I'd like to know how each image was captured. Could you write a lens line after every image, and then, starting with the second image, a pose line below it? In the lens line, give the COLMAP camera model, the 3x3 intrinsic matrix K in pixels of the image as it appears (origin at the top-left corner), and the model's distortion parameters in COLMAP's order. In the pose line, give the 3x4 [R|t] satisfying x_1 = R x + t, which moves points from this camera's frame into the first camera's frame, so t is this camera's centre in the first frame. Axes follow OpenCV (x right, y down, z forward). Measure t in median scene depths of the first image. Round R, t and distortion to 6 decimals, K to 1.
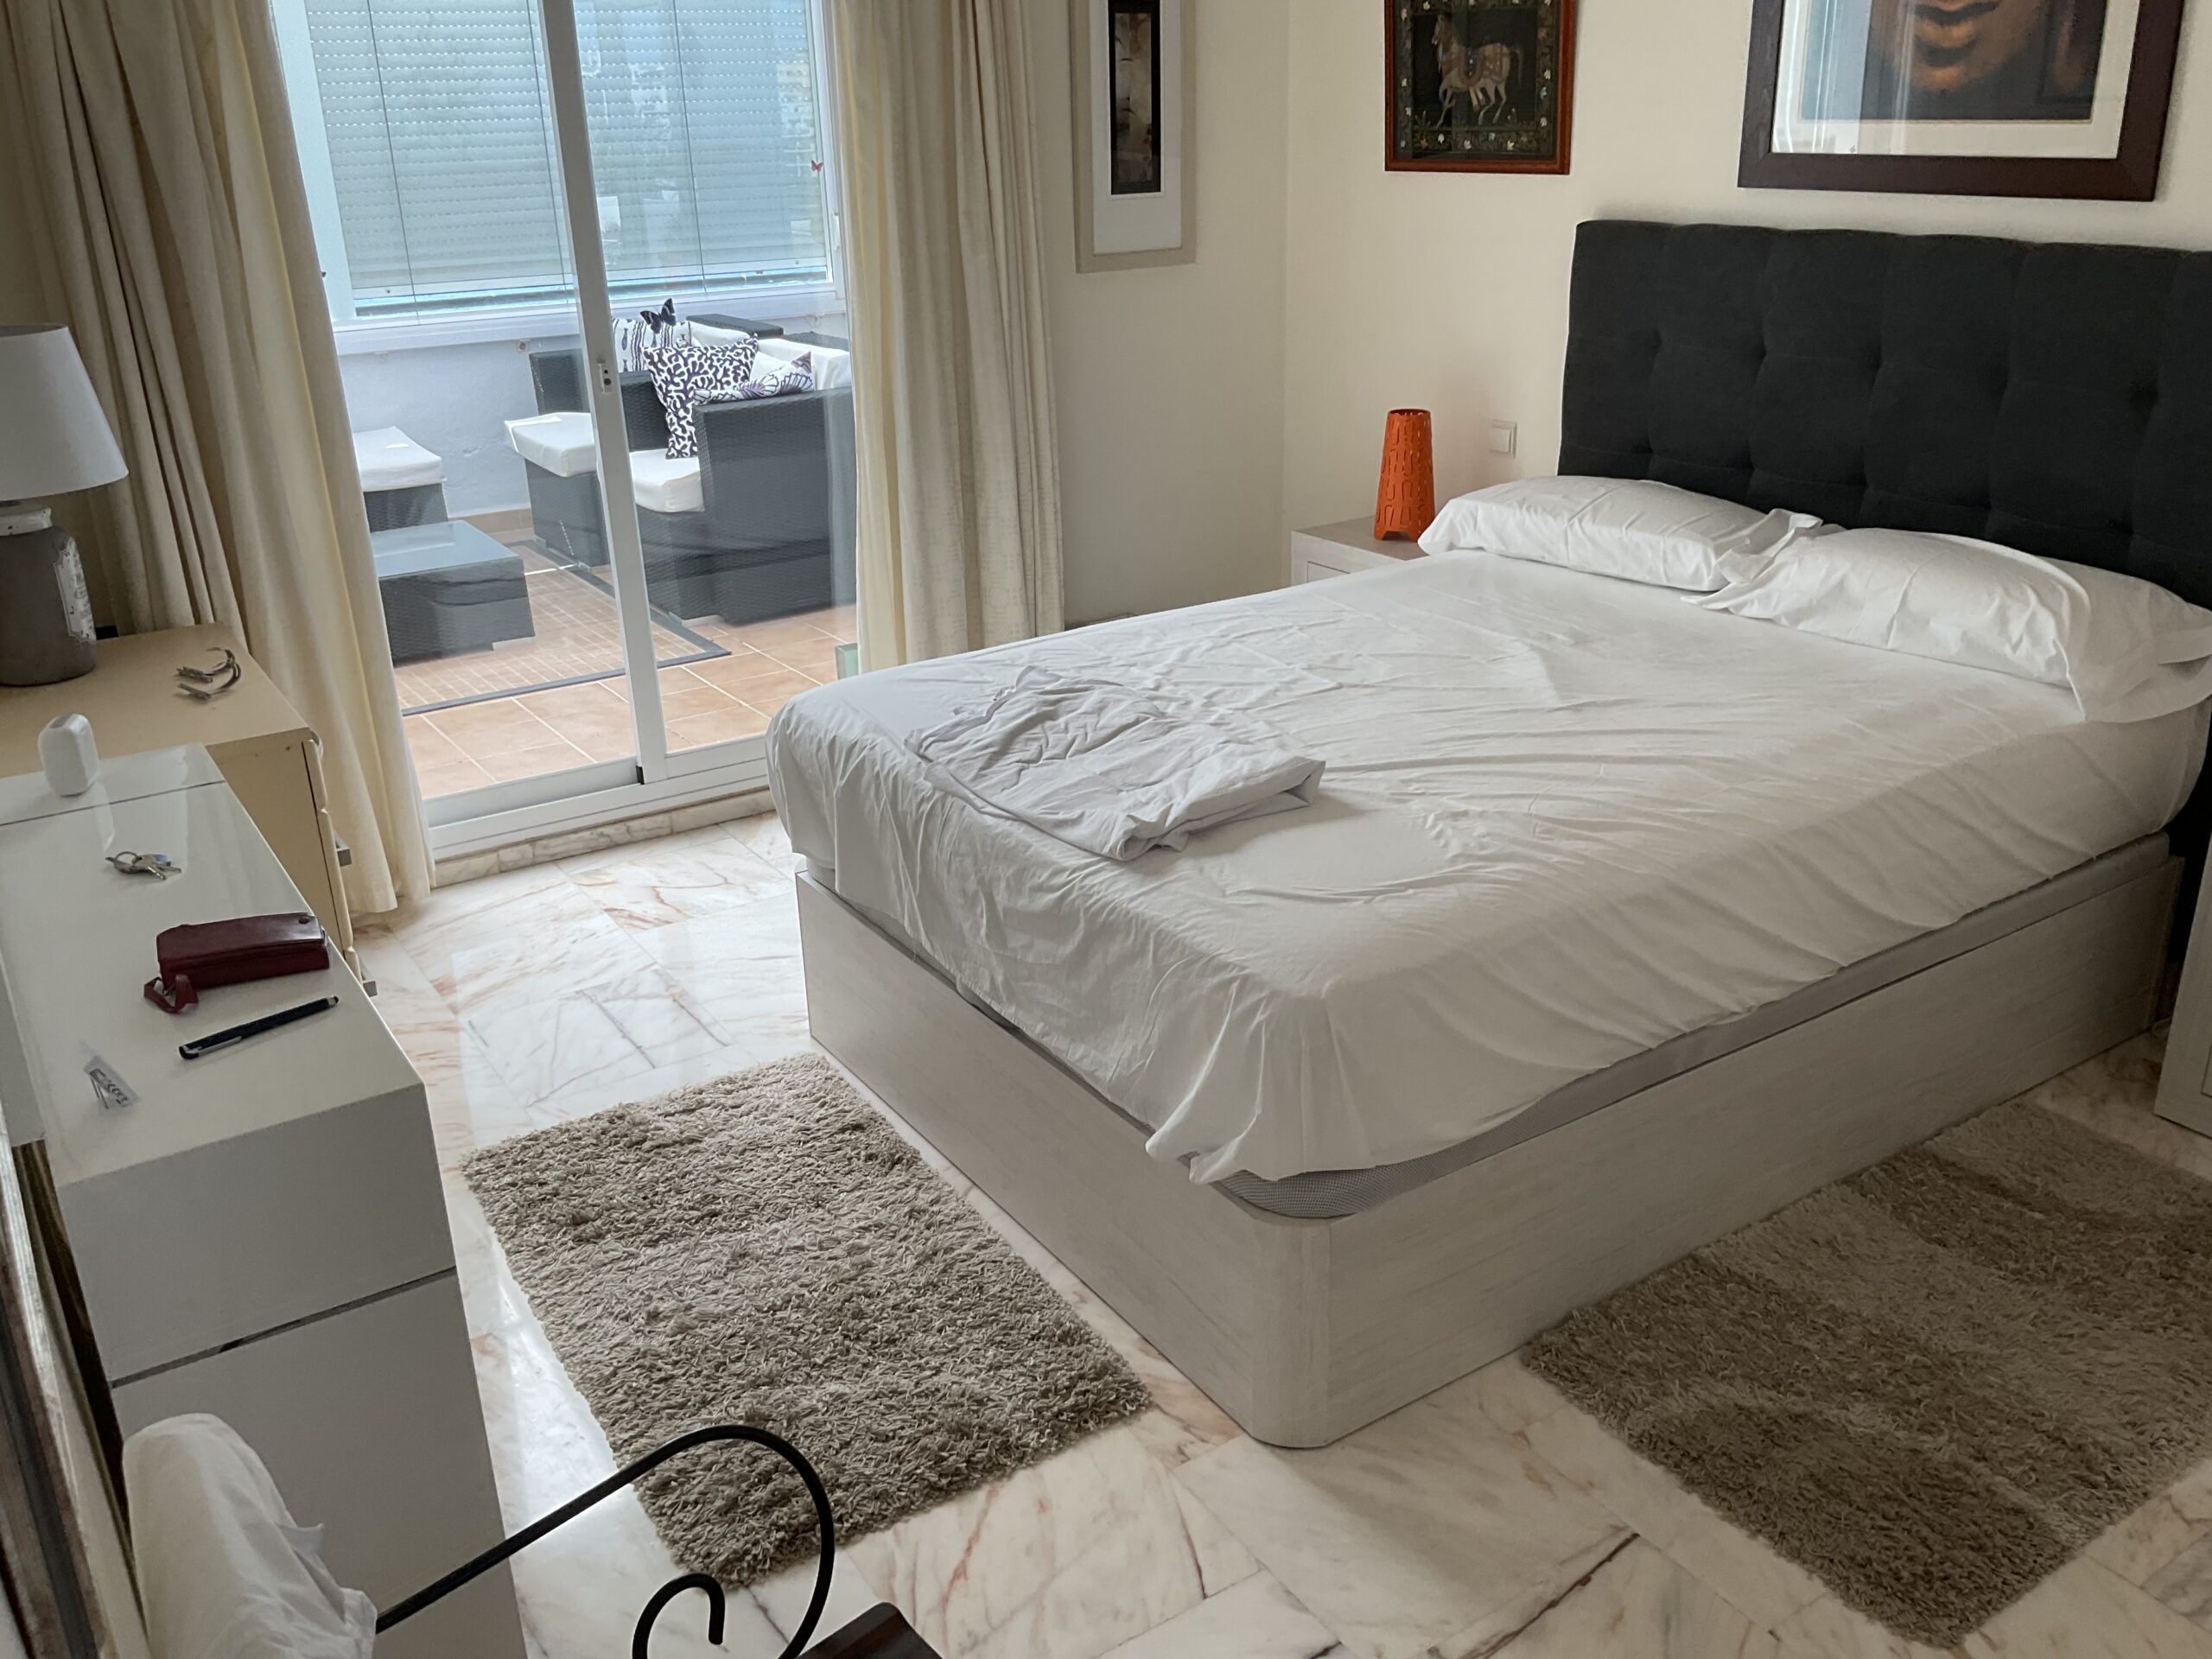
lens RADIAL K [[1843.6, 0, 1104.3], [0, 1843.6, 841.6], [0, 0, 1]] dist [0.094109, -0.177619]
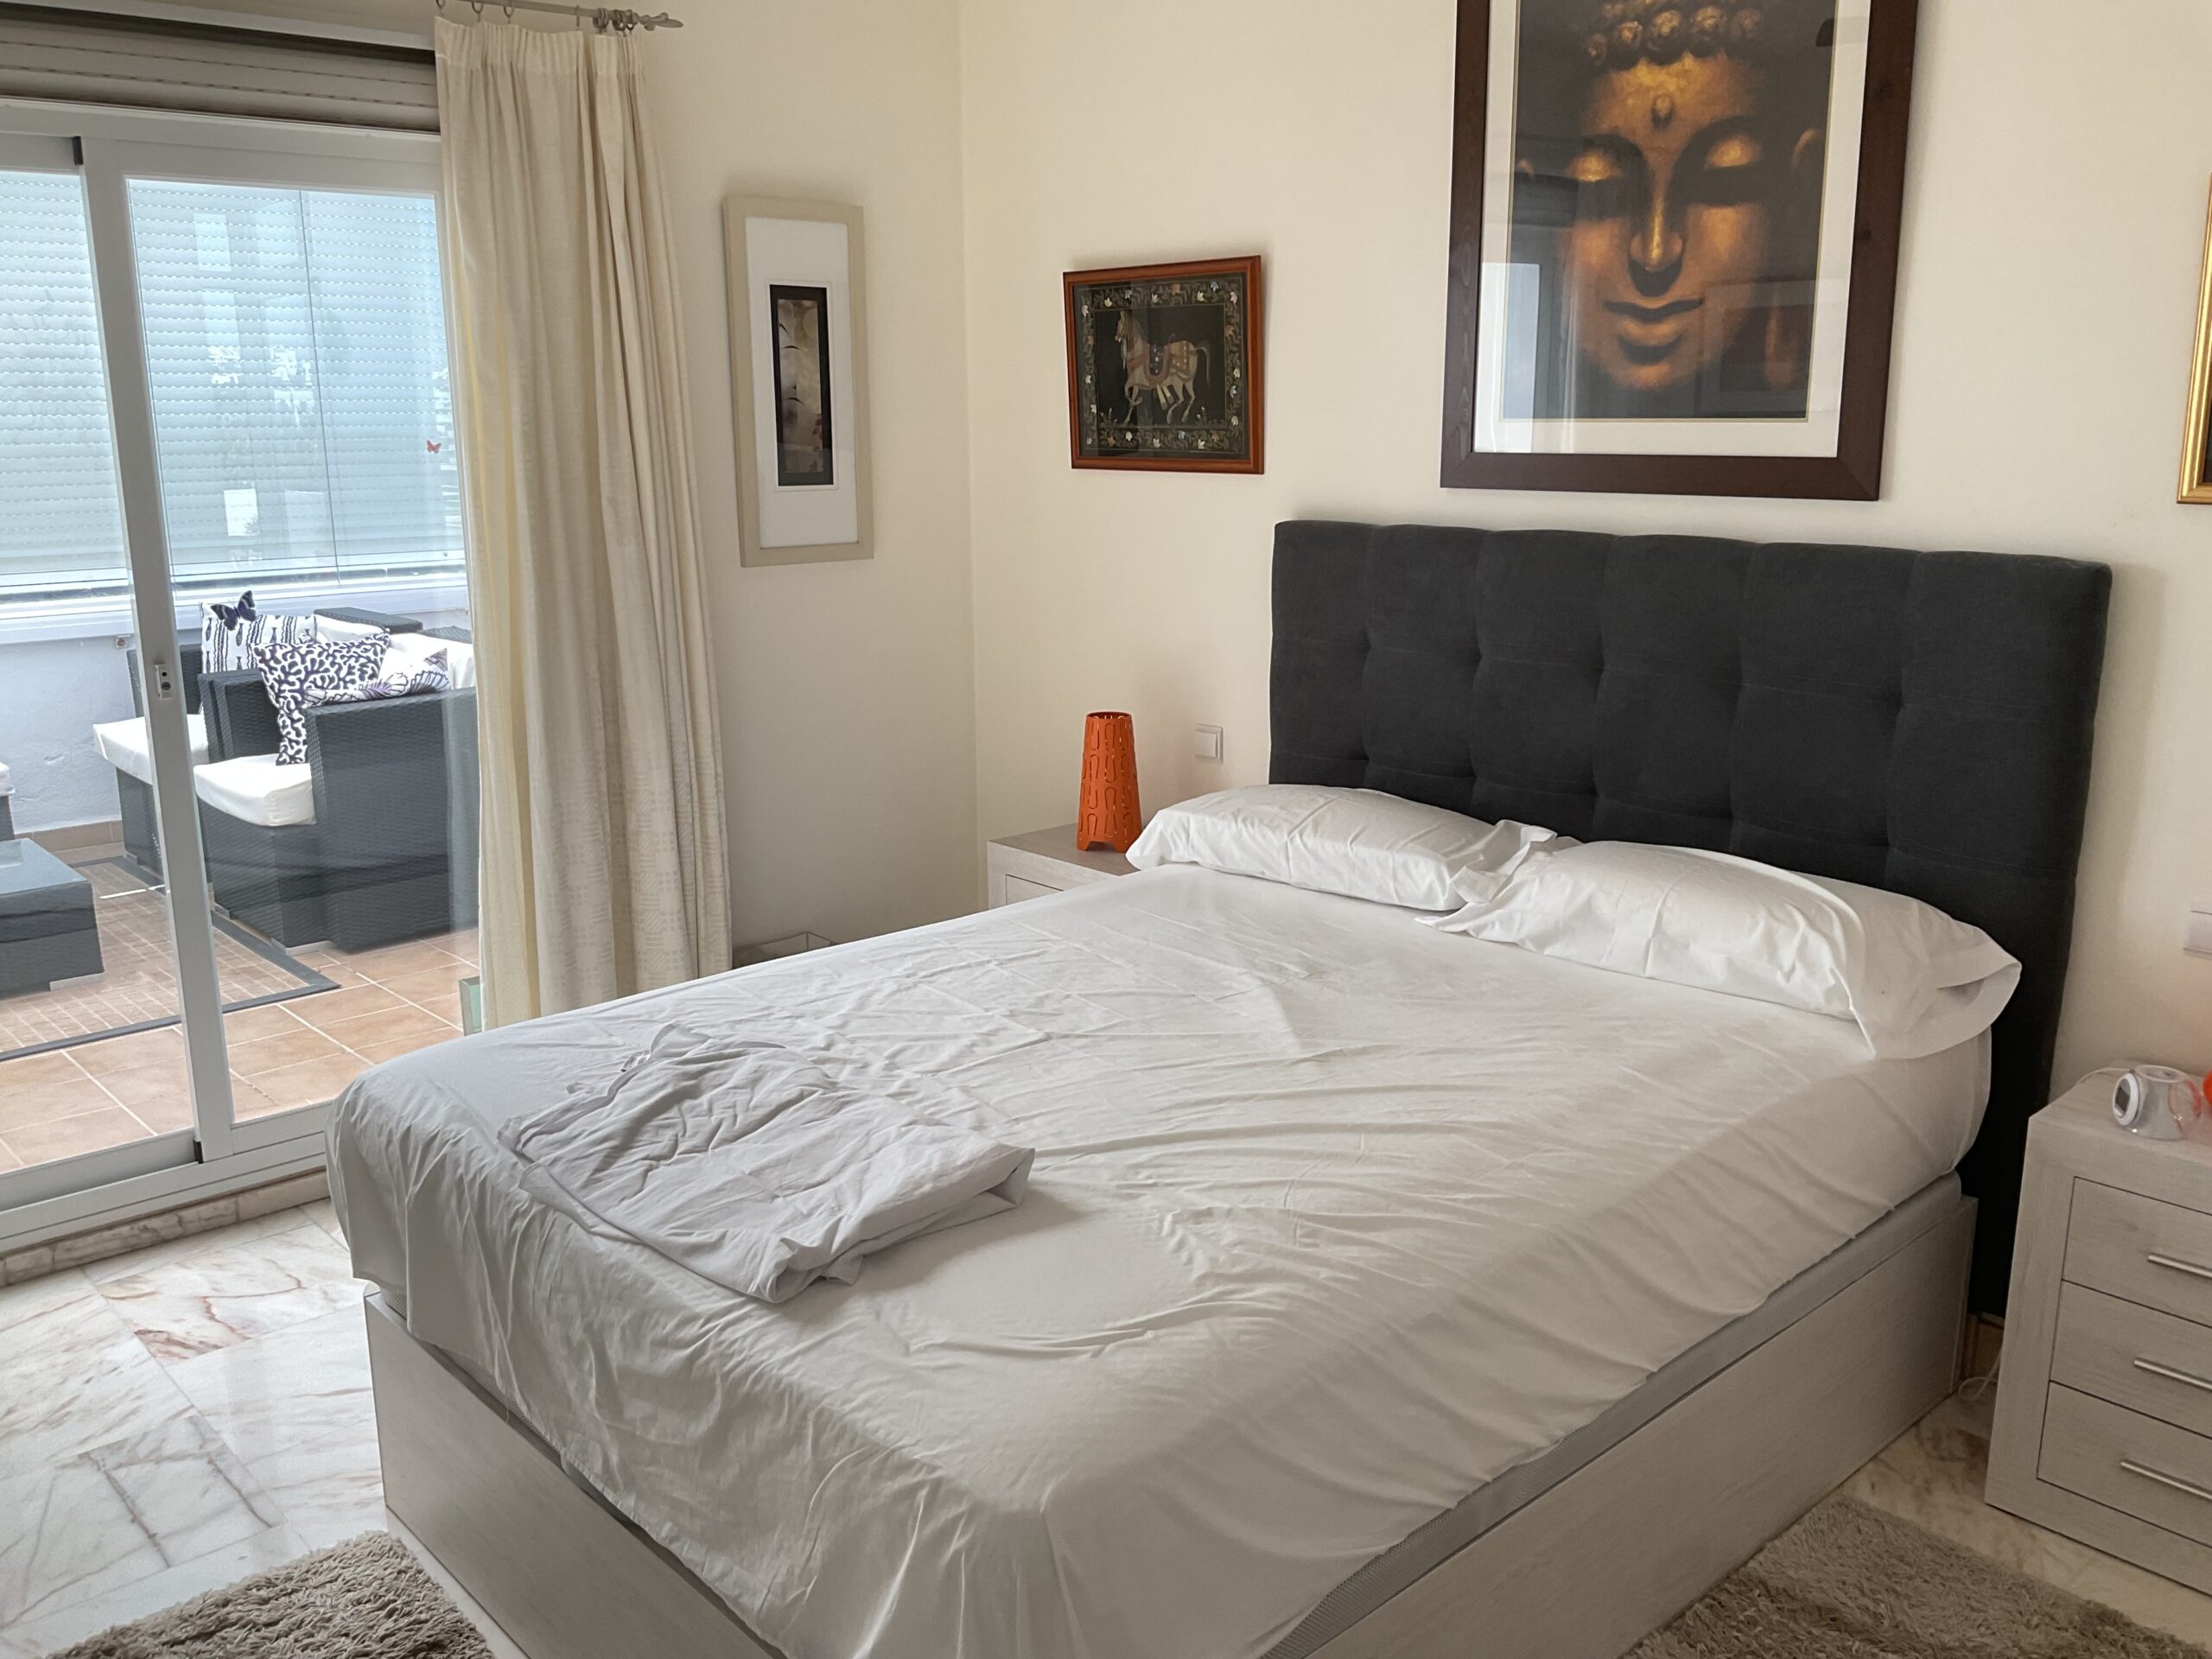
lens RADIAL K [[1843.6, 0, 1110.6], [0, 1843.6, 823.6], [0, 0, 1]] dist [0.094109, -0.177619]
pose [[0.986338, -0.014360, 0.164105, 0.018164], [0.040663, 0.986591, -0.158065, -0.043920], [-0.159635, 0.162578, 0.973697, 0.151800]]
